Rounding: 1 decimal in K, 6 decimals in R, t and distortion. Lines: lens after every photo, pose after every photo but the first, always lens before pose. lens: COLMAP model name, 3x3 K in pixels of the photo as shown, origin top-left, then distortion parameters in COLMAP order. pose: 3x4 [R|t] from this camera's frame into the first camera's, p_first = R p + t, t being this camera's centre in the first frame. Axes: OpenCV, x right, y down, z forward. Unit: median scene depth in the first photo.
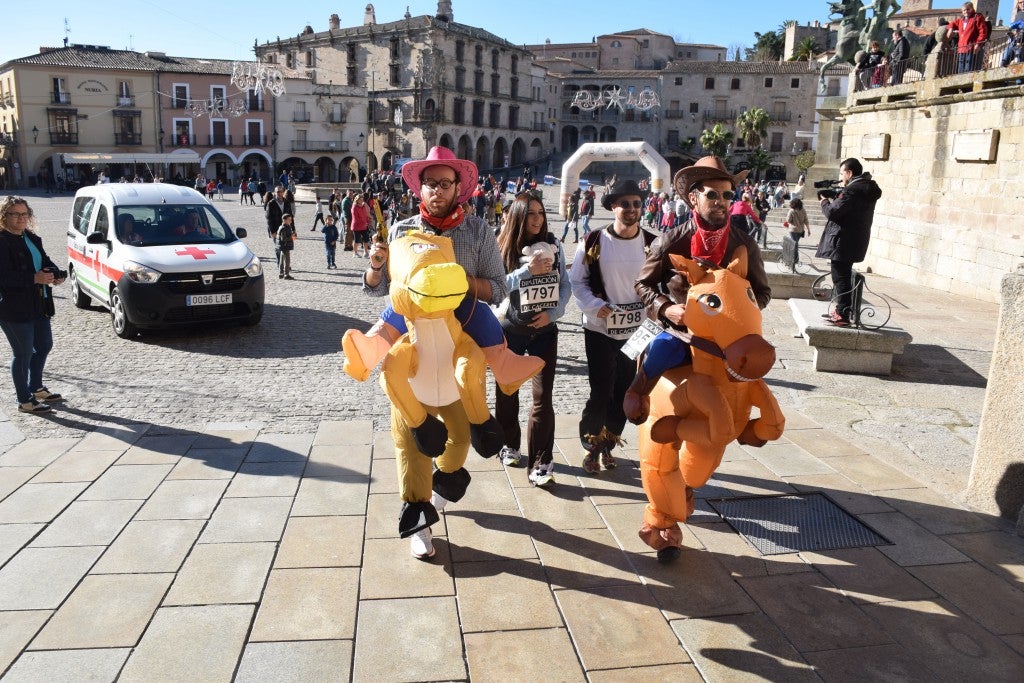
lens RADIAL K [[804.7, 0, 505.0], [0, 804.7, 341.9], [0, 0, 1]] dist [-0.148809, 0.095700]
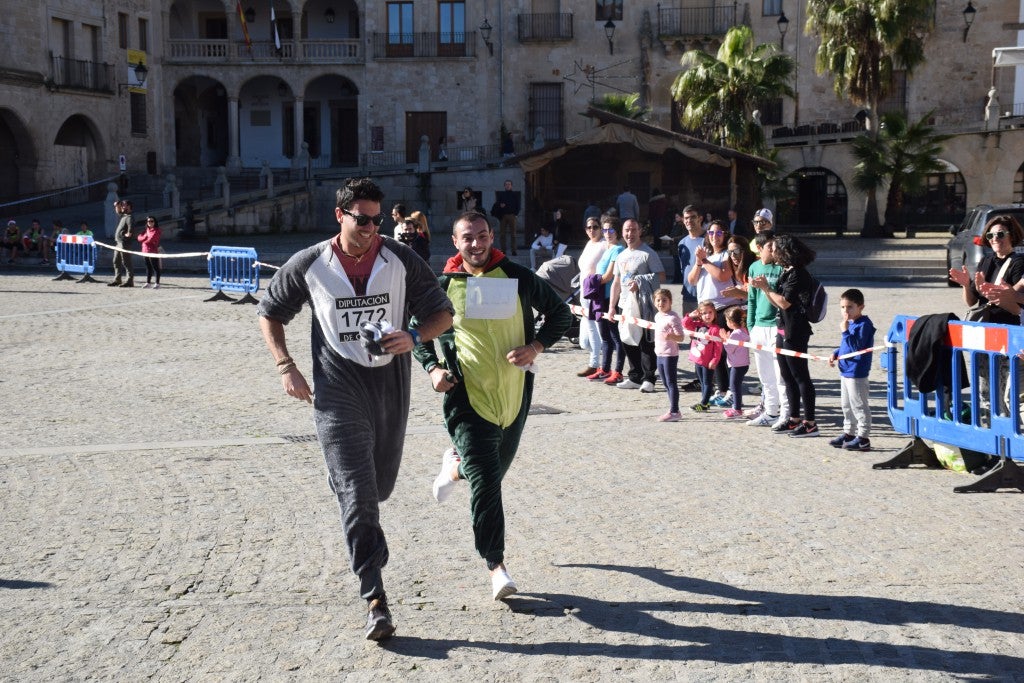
lens RADIAL K [[1732.0, 0, 505.0], [0, 1732.0, 345.6], [0, 0, 1]] dist [0.237027, 0.785755]
pose [[0.973708, -0.043847, 0.223542, 0.047676], [0.077280, 0.986689, -0.143082, -0.079790], [-0.214292, 0.156595, 0.964135, 0.410444]]
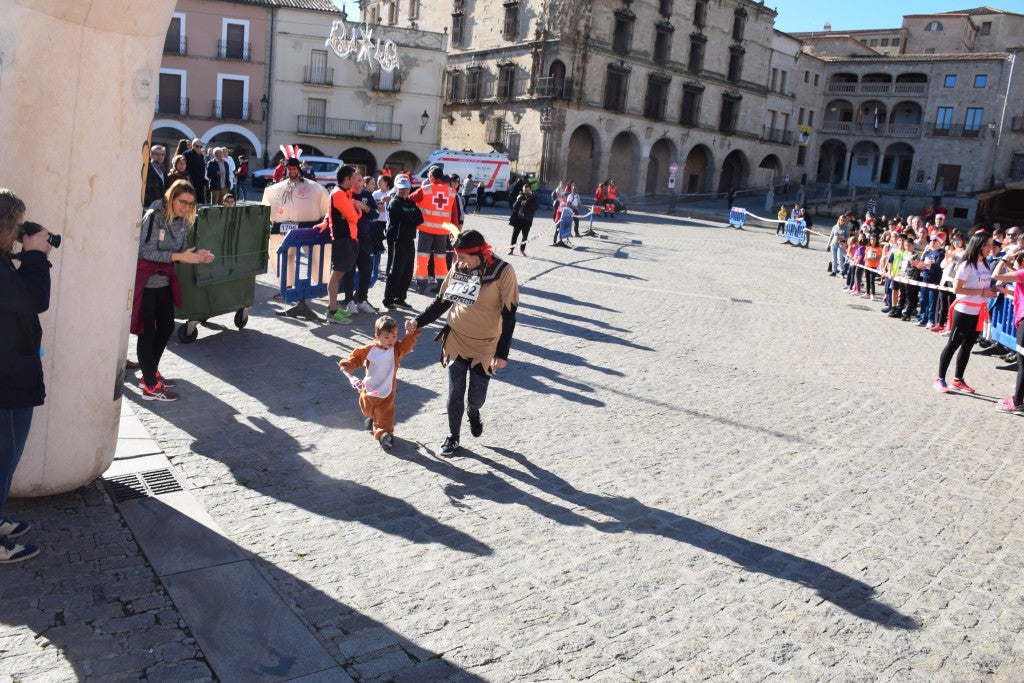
lens RADIAL K [[832.4, 0, 502.2], [0, 832.4, 343.1], [0, 0, 1]] dist [-0.146273, 0.128756]
pose [[0.938453, 0.124314, -0.322260, 0.071546], [-0.139606, 0.989899, -0.024684, -0.075709], [0.315936, 0.068154, 0.946329, 0.392020]]
